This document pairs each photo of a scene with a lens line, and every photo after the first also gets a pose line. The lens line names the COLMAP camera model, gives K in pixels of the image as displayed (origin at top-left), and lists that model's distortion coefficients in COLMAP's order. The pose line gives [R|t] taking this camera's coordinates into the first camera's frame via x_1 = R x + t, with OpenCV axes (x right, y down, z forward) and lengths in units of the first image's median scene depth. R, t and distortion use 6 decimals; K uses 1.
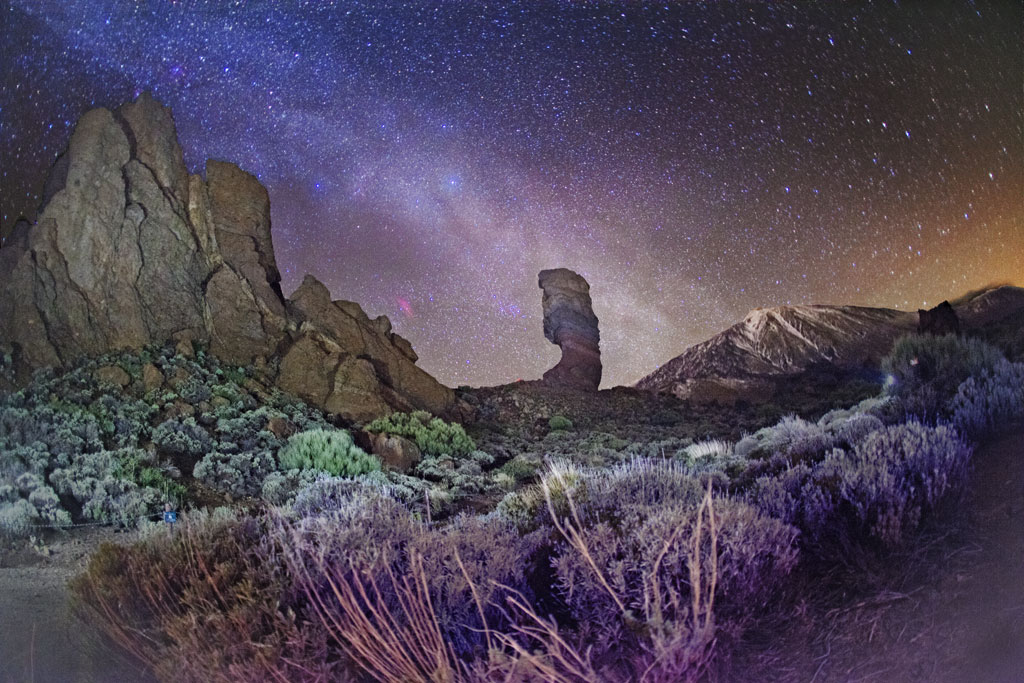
lens RADIAL K [[458.1, 0, 511.6], [0, 458.1, 333.2], [0, 0, 1]] dist [0.008832, 0.000366]
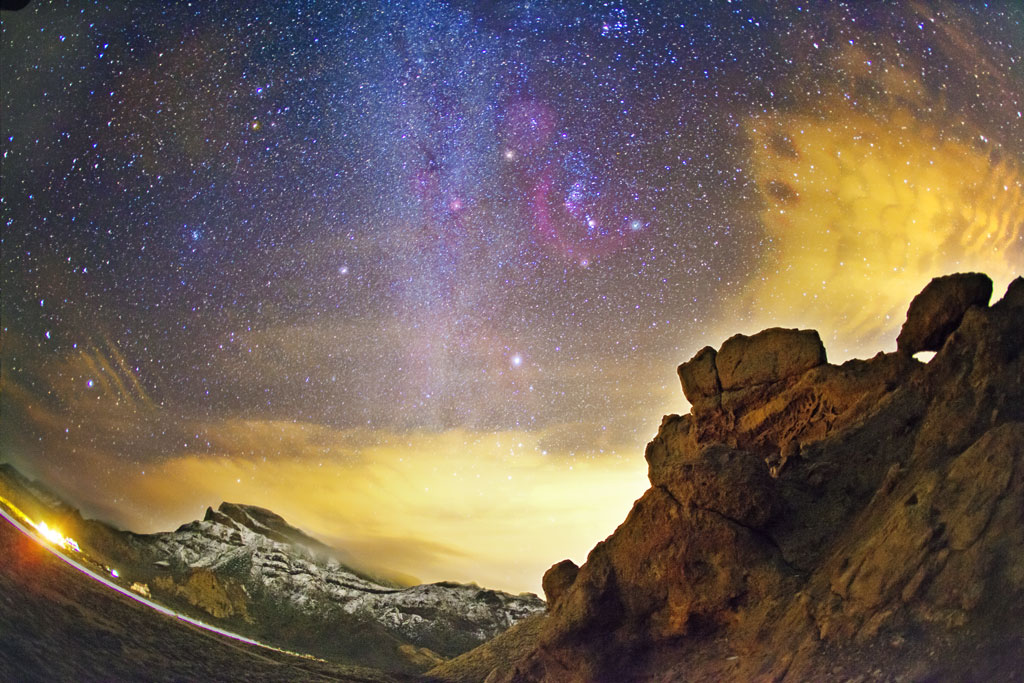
lens RADIAL K [[458.1, 0, 511.6], [0, 458.1, 333.2], [0, 0, 1]] dist [0.008832, 0.000366]
pose [[-0.337285, -0.839255, -0.426485, -0.619154], [0.940948, -0.286471, -0.180417, -0.264949], [0.029240, -0.462152, 0.886318, -0.161401]]
